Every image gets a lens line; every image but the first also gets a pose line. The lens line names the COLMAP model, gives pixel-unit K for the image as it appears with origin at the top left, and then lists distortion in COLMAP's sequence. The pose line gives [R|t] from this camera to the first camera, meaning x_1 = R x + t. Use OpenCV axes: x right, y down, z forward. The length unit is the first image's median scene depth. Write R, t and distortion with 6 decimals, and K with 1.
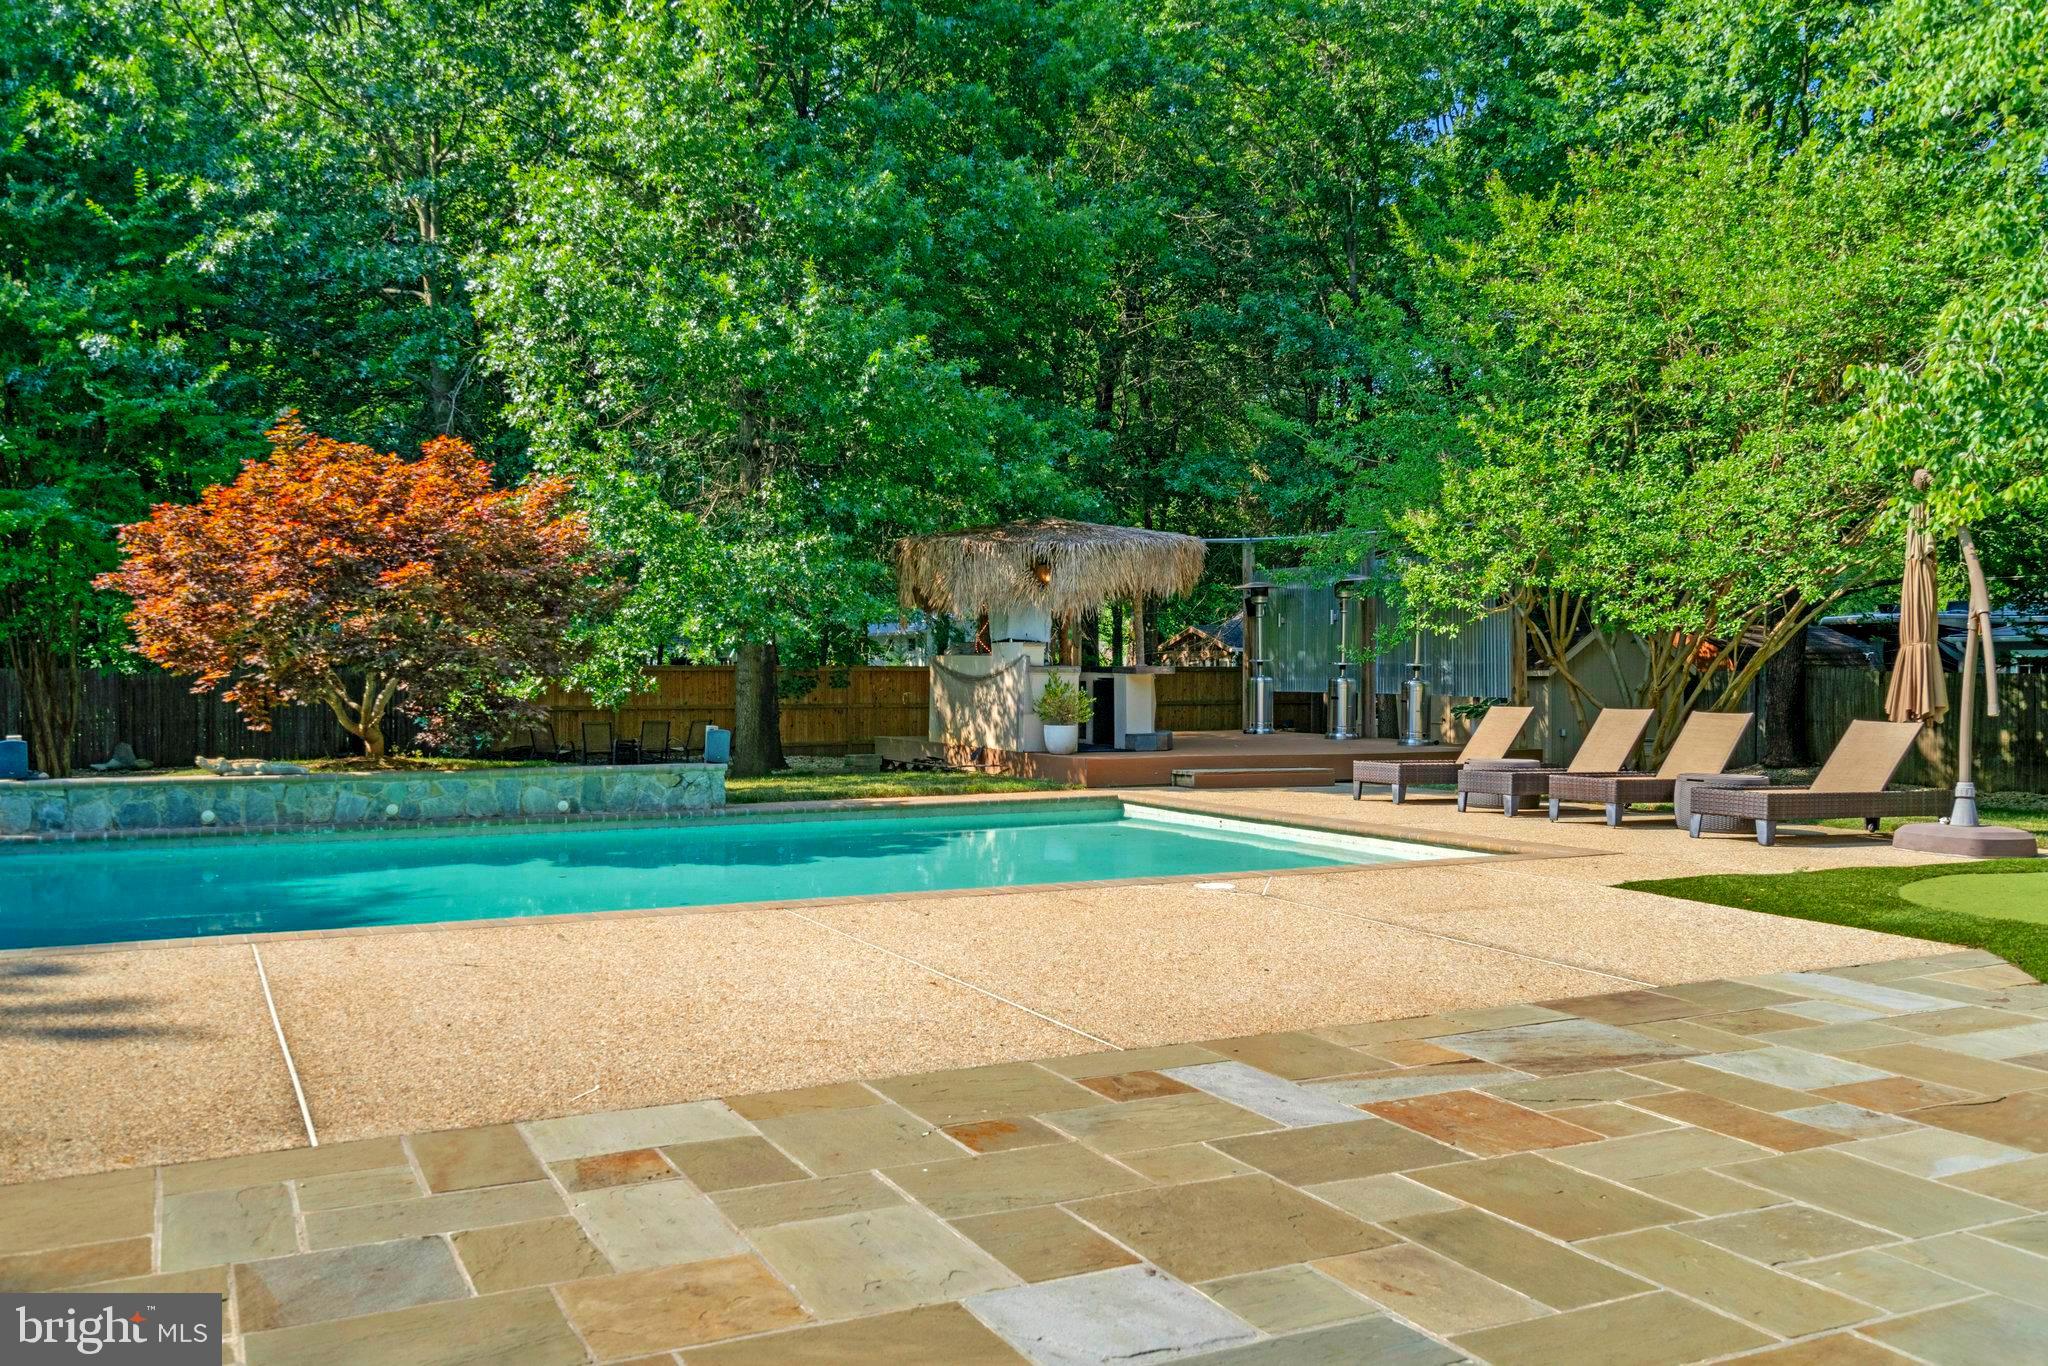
lens RADIAL K [[1742.5, 0, 1022.2], [0, 1742.5, 686.2], [0, 0, 1]] dist [0.002787, -0.001551]
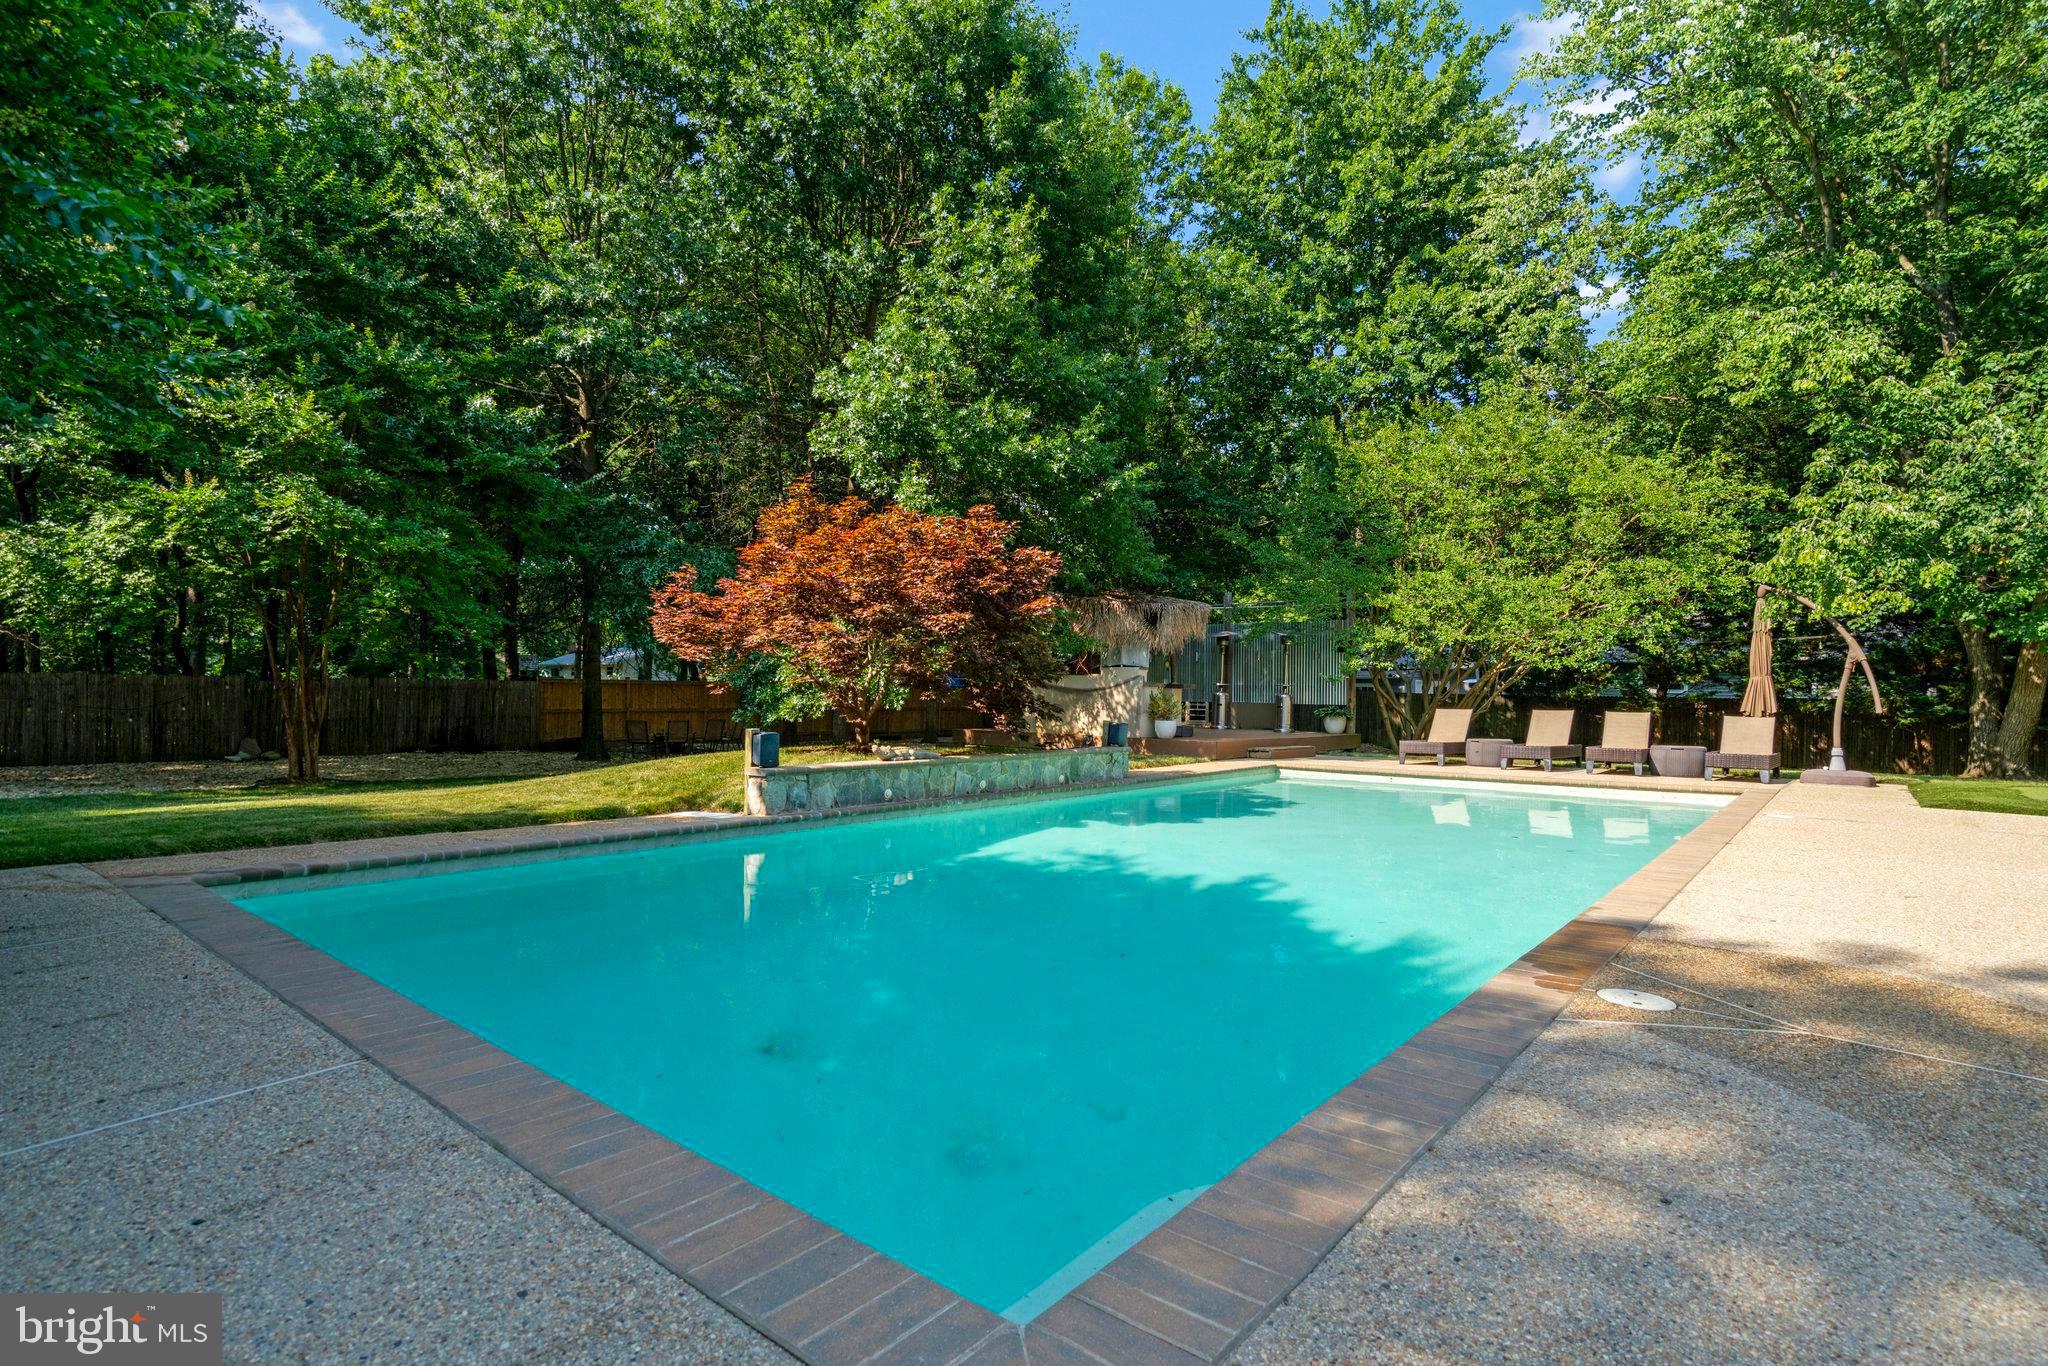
lens RADIAL K [[1020.7, 0, 1018.6], [0, 1020.7, 686.2], [0, 0, 1]] dist [-0.003487, -0.000246]
pose [[0.917695, 0.011863, 0.397109, -0.498326], [-0.006156, 0.999859, -0.015644, 0.007101], [-0.397238, 0.011912, 0.917638, 0.223831]]
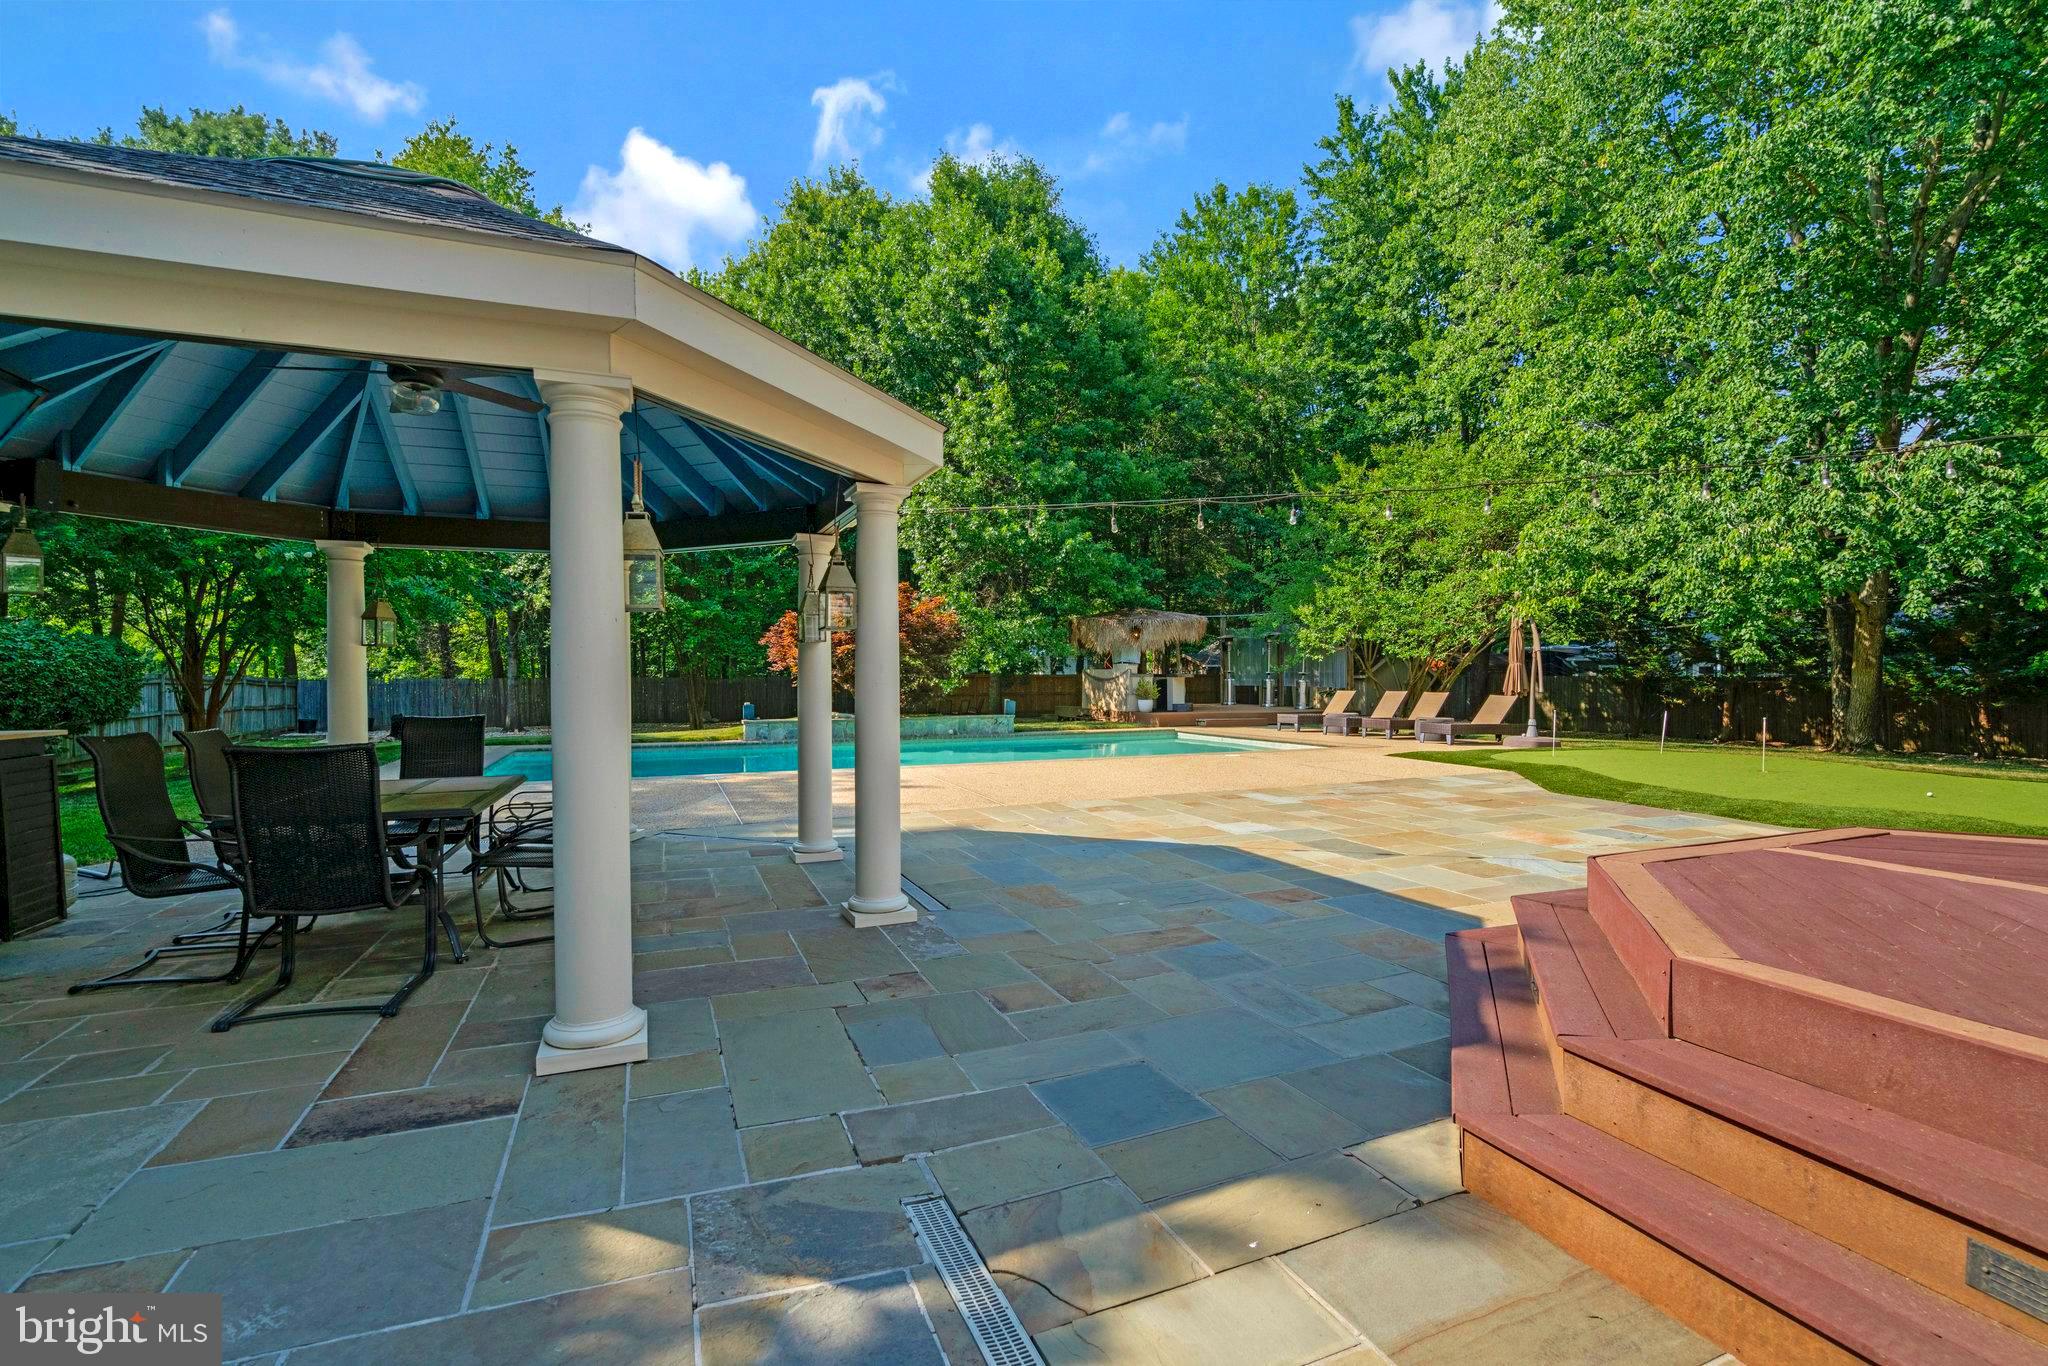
lens RADIAL K [[938.5, 0, 1022.6], [0, 938.5, 683.1], [0, 0, 1]] dist [-0.001343, 0.000024]
pose [[0.998175, -0.002677, -0.060334, -0.069070], [0.002539, 0.999994, -0.002372, 0.003388], [0.060340, 0.002215, 0.998175, -0.254504]]
